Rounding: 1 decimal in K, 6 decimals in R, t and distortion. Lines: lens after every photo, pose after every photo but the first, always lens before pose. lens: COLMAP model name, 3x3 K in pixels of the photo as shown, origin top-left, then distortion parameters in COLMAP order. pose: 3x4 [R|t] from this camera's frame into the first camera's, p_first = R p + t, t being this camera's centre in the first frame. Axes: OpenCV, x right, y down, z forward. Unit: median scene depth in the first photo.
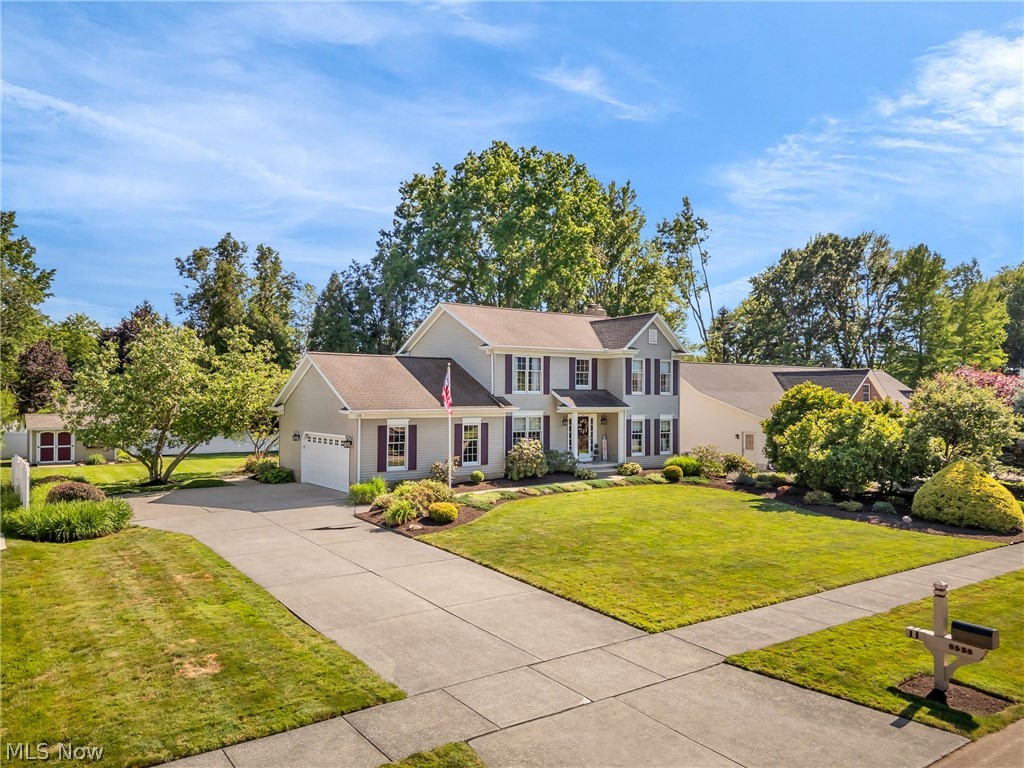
lens RADIAL K [[717.9, 0, 512.0], [0, 717.9, 384.0], [0, 0, 1]] dist [0.003261, -0.000409]
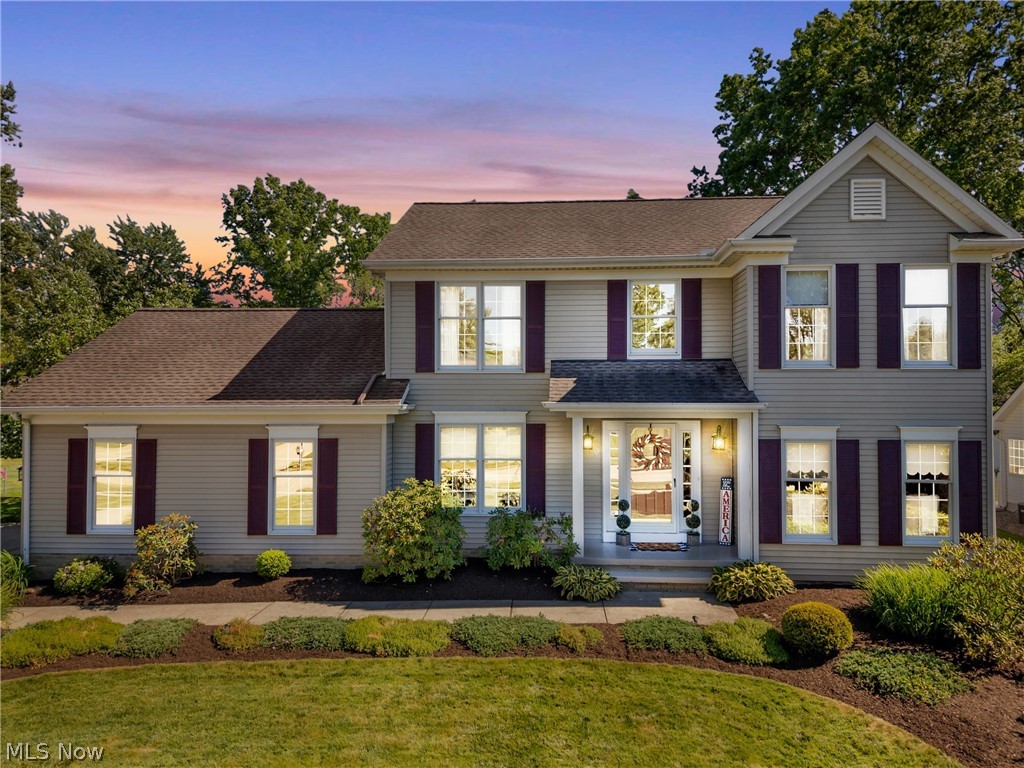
lens RADIAL K [[717.9, 0, 512.0], [0, 717.9, 384.0], [0, 0, 1]] dist [0.003261, -0.000409]
pose [[0.767341, -0.019027, -0.640957, 0.289558], [0.016342, 0.999815, -0.010115, 0.023716], [0.641031, -0.002713, 0.767510, 0.643408]]
